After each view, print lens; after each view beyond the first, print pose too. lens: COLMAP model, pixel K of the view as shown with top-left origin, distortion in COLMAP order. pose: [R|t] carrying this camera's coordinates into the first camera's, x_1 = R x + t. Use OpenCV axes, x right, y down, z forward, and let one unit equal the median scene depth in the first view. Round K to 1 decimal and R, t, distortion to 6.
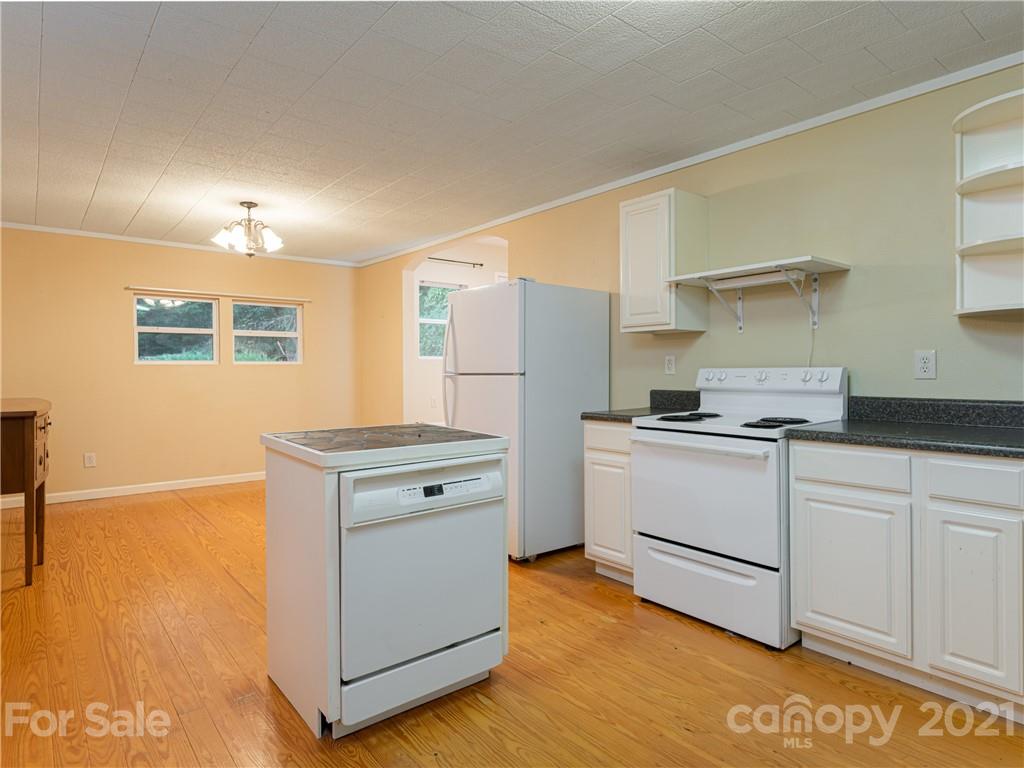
lens RADIAL K [[599.9, 0, 512.6], [0, 599.9, 367.5], [0, 0, 1]] dist [0.002088, 0.000512]
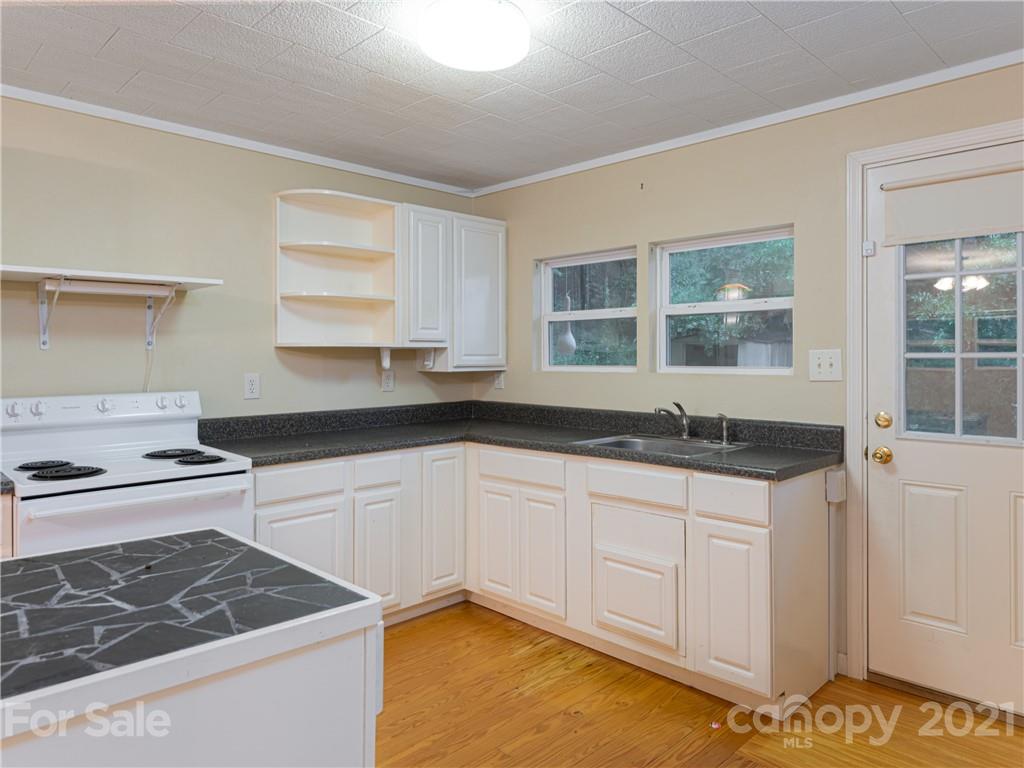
lens RADIAL K [[678.4, 0, 510.6], [0, 678.4, 353.7], [0, 0, 1]] dist [-0.003556, -0.000964]
pose [[-0.098940, 0.010079, 0.995042, -0.595733], [0.003139, 0.999947, -0.009817, -0.048432], [-0.995088, 0.002152, -0.098966, 0.583785]]
